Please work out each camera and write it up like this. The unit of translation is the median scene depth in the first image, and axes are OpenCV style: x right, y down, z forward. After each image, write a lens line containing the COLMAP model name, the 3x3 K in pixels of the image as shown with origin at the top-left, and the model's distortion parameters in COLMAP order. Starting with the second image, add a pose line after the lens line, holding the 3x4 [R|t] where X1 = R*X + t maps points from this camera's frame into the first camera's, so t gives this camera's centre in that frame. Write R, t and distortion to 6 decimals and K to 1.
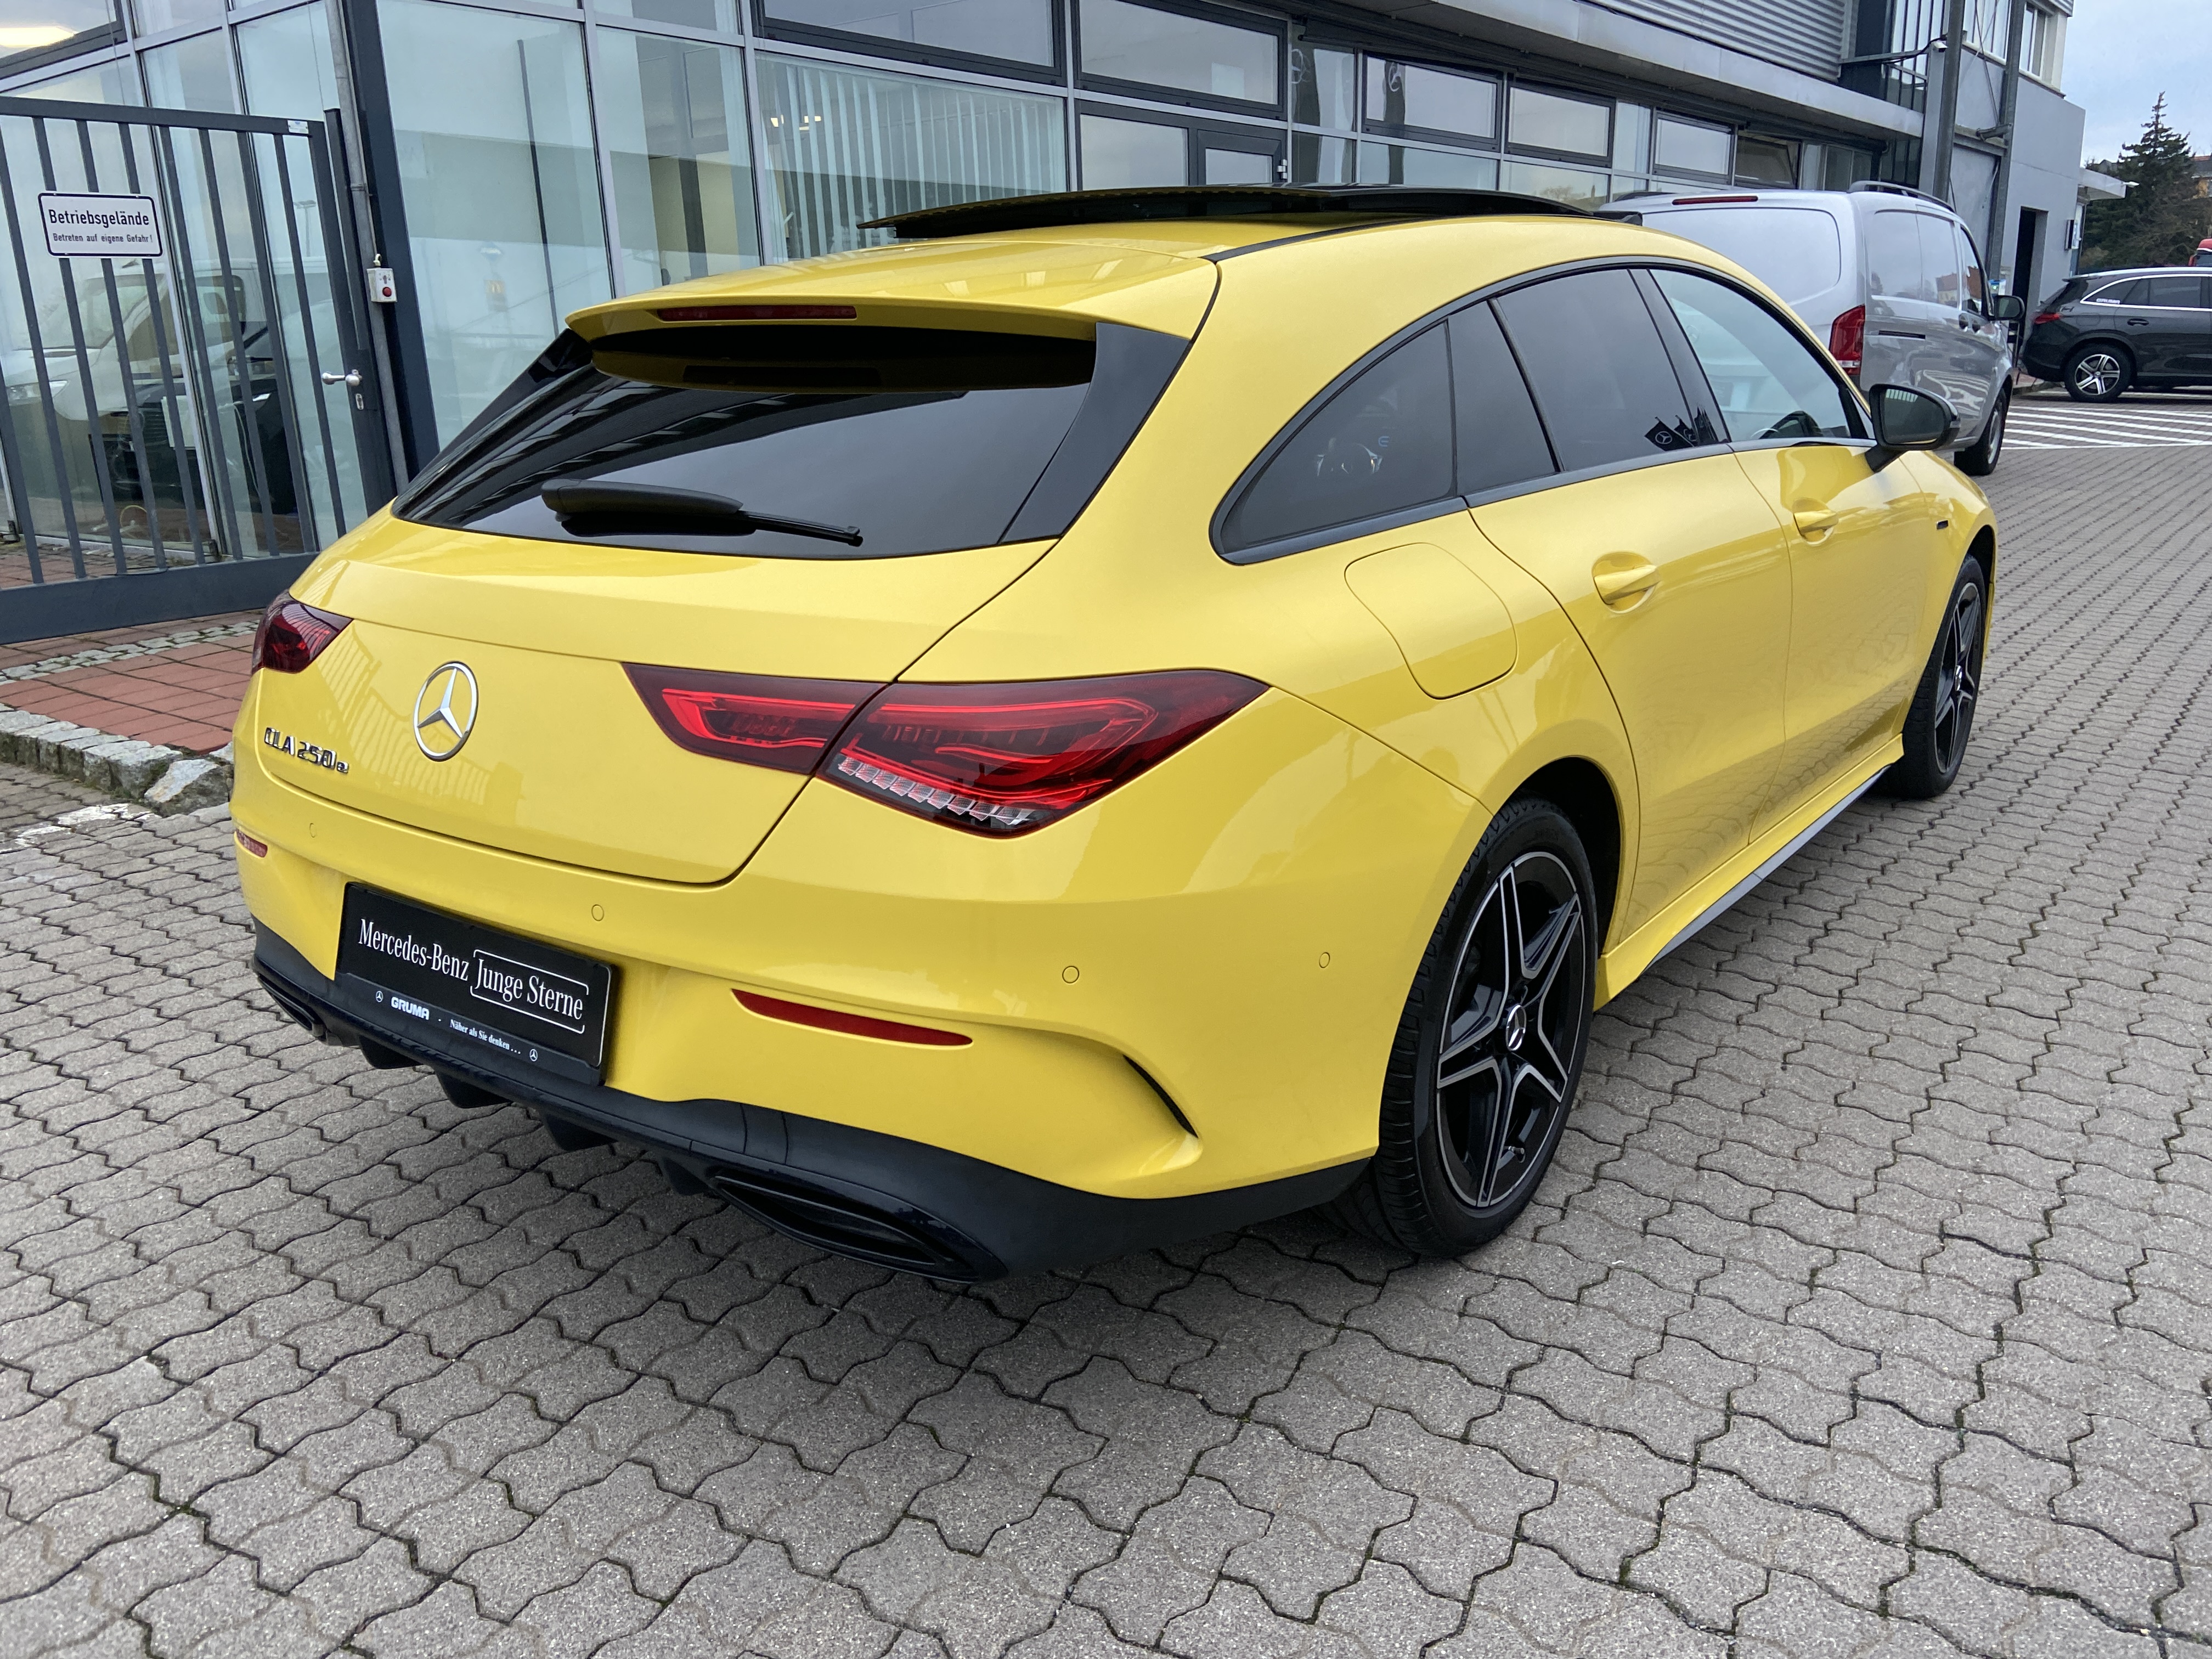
lens RADIAL K [[1678.6, 0, 1121.1], [0, 1678.6, 813.8], [0, 0, 1]] dist [0.091894, -0.106278]
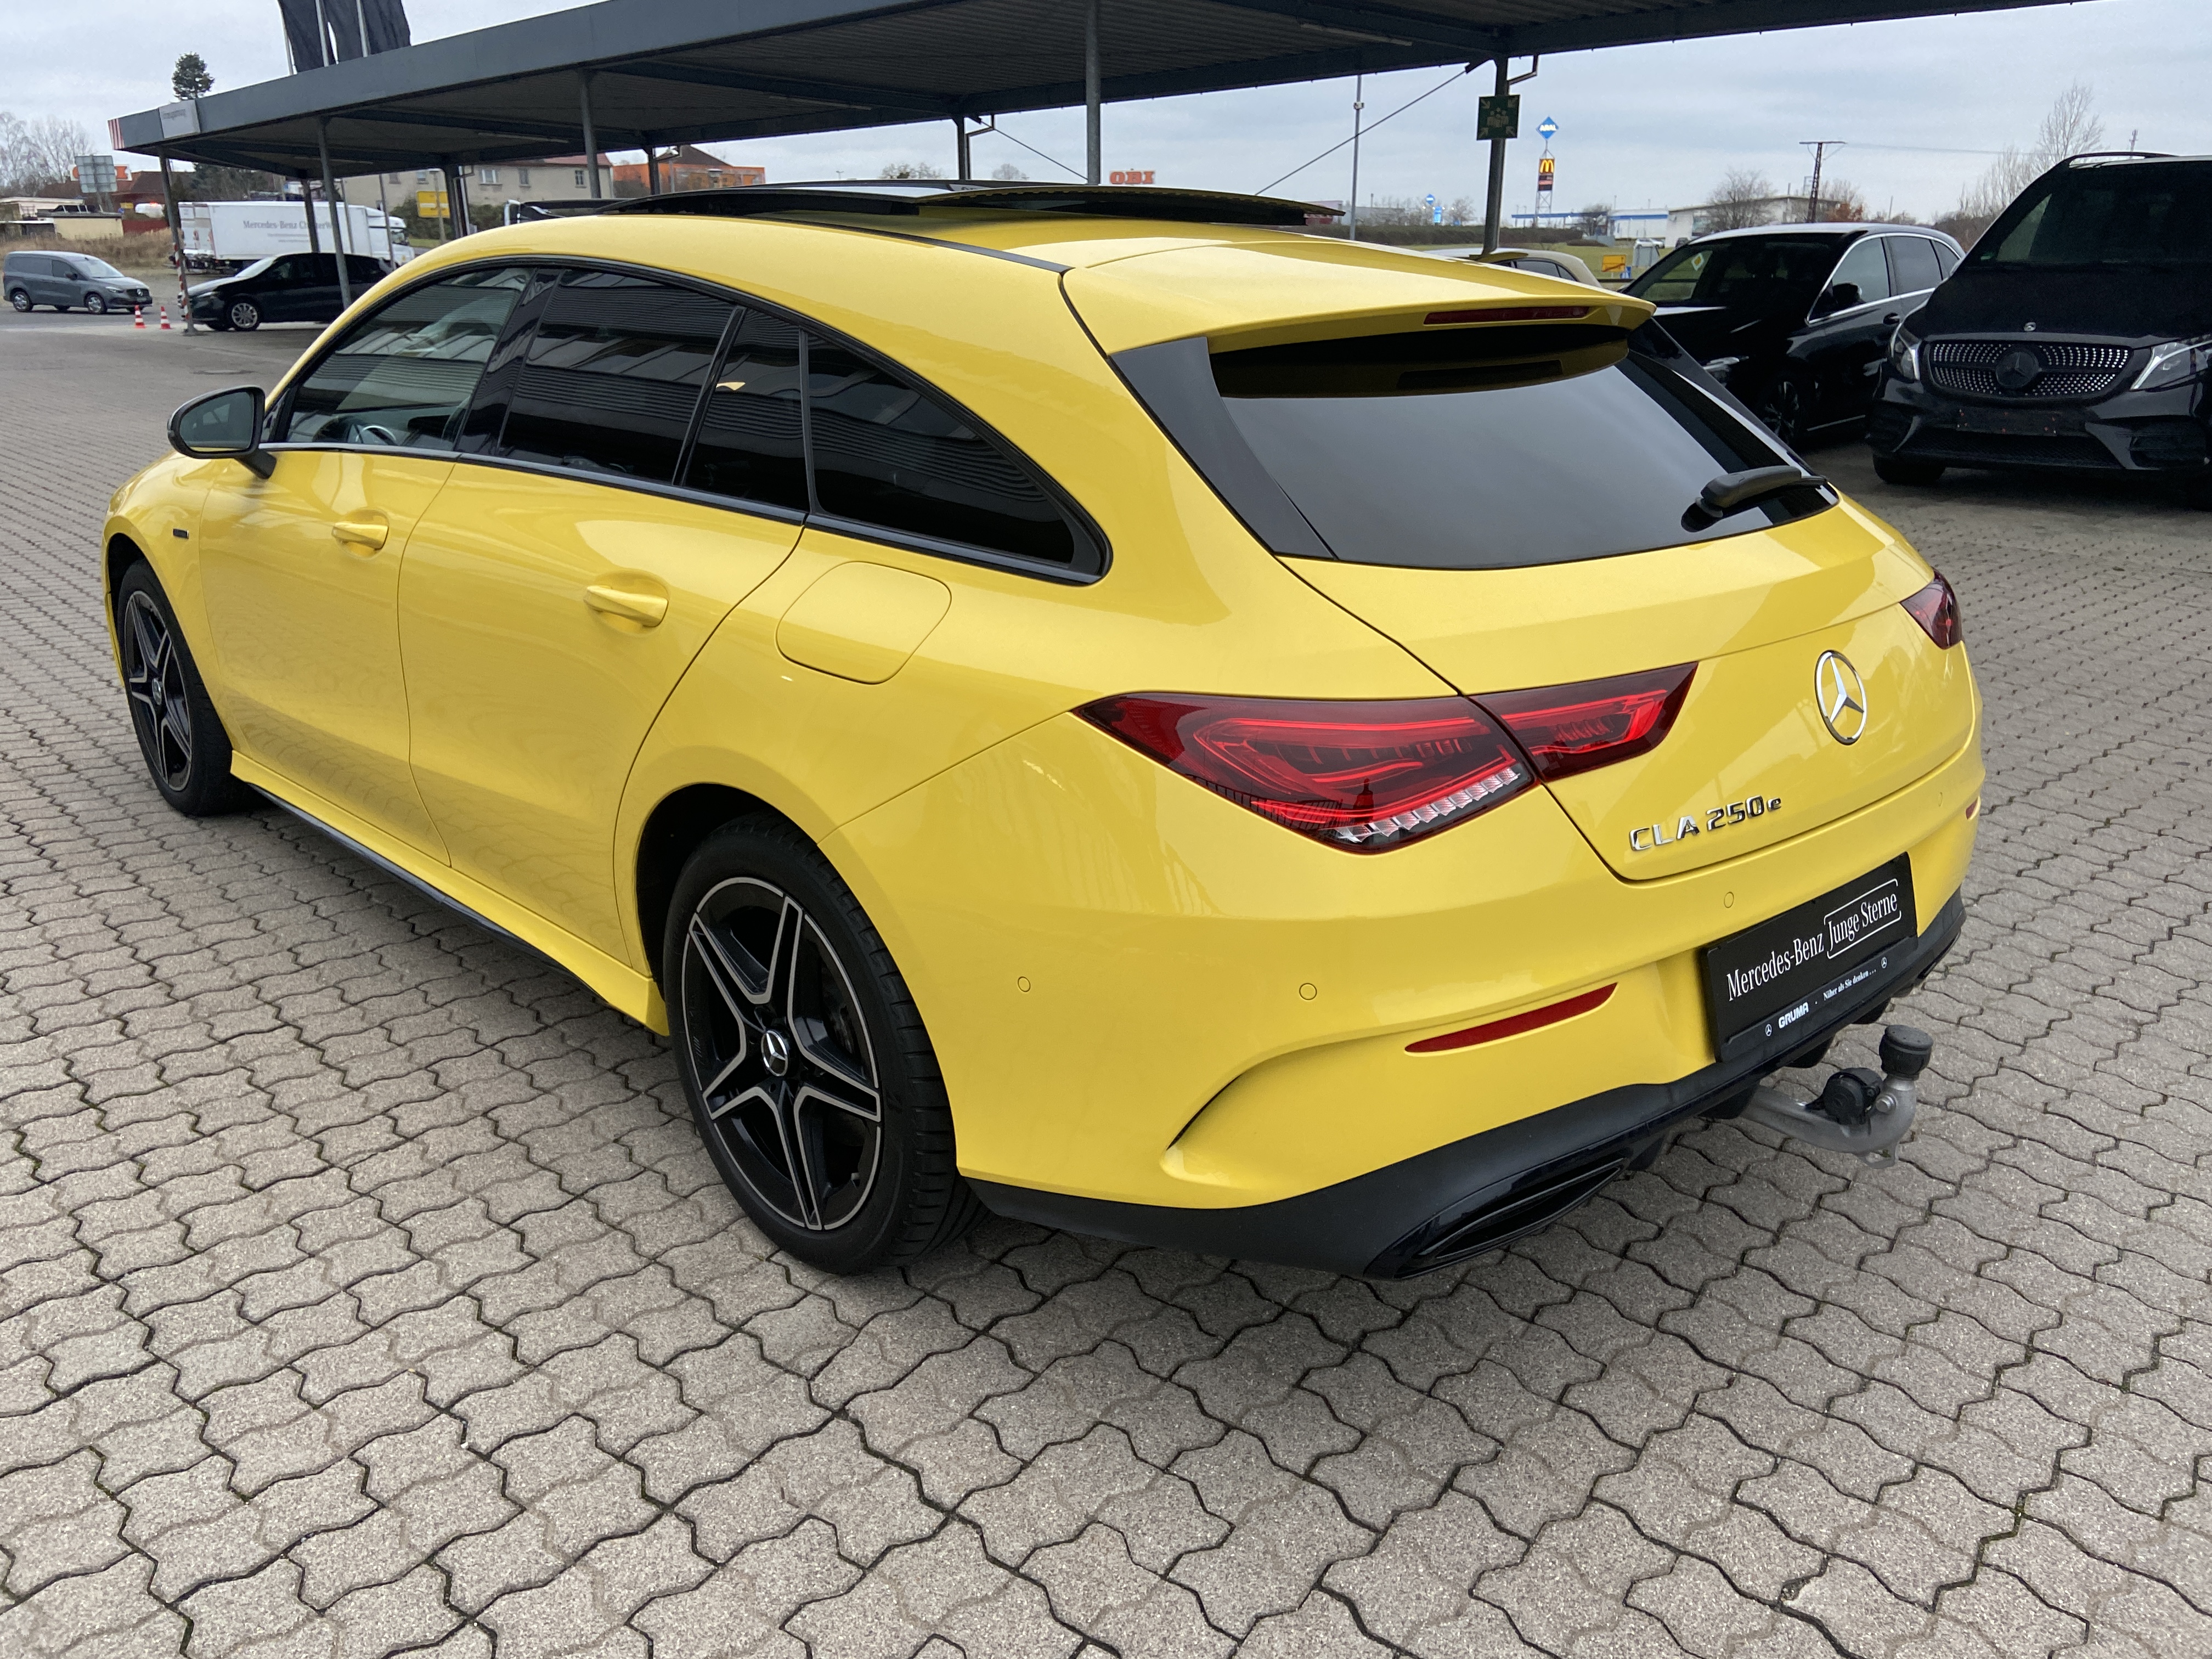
lens RADIAL K [[1678.6, 0, 1104.4], [0, 1678.6, 813.5], [0, 0, 1]] dist [0.091894, -0.106278]
pose [[0.184494, -0.284941, 0.940622, -1.457535], [0.268689, 0.935216, 0.230603, -0.350294], [-0.945393, 0.210190, 0.249102, 1.155492]]
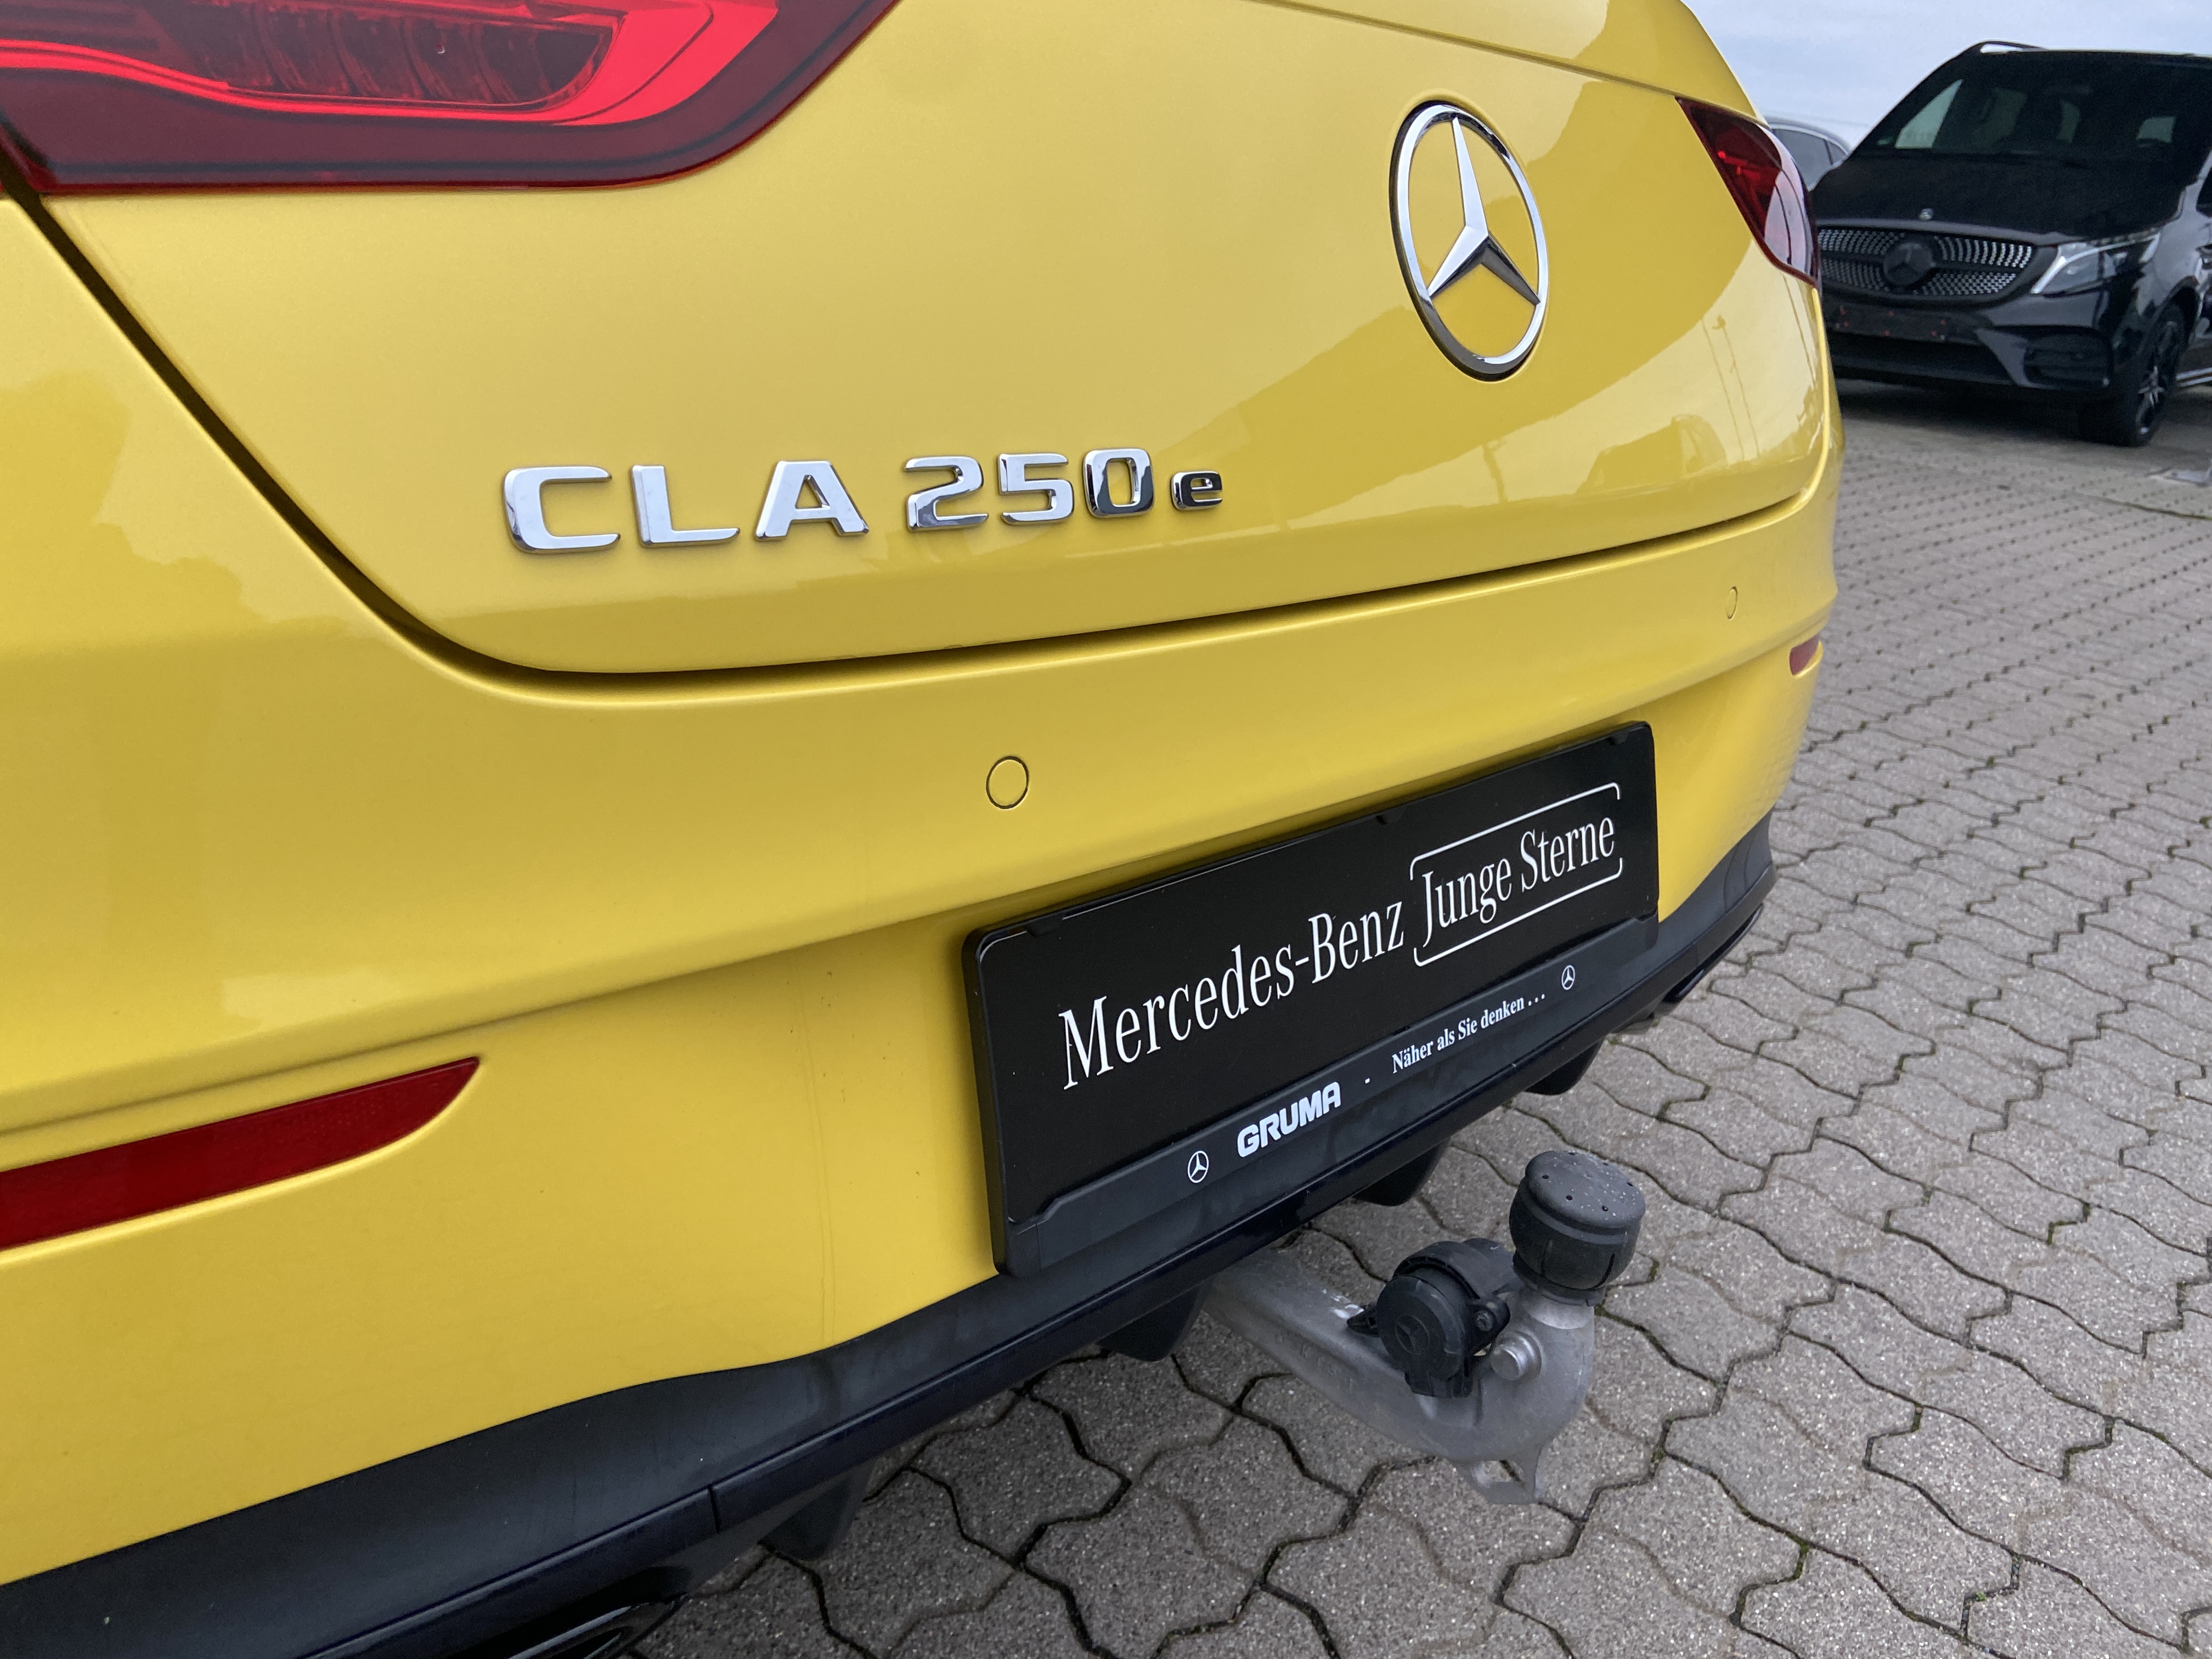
lens RADIAL K [[1678.6, 0, 1105.5], [0, 1678.6, 827.0], [0, 0, 1]] dist [0.091894, -0.106278]
pose [[0.131797, -0.325819, 0.936200, -0.777005], [0.192588, 0.934860, 0.298240, -0.065066], [-0.972388, 0.140994, 0.185961, 1.001956]]
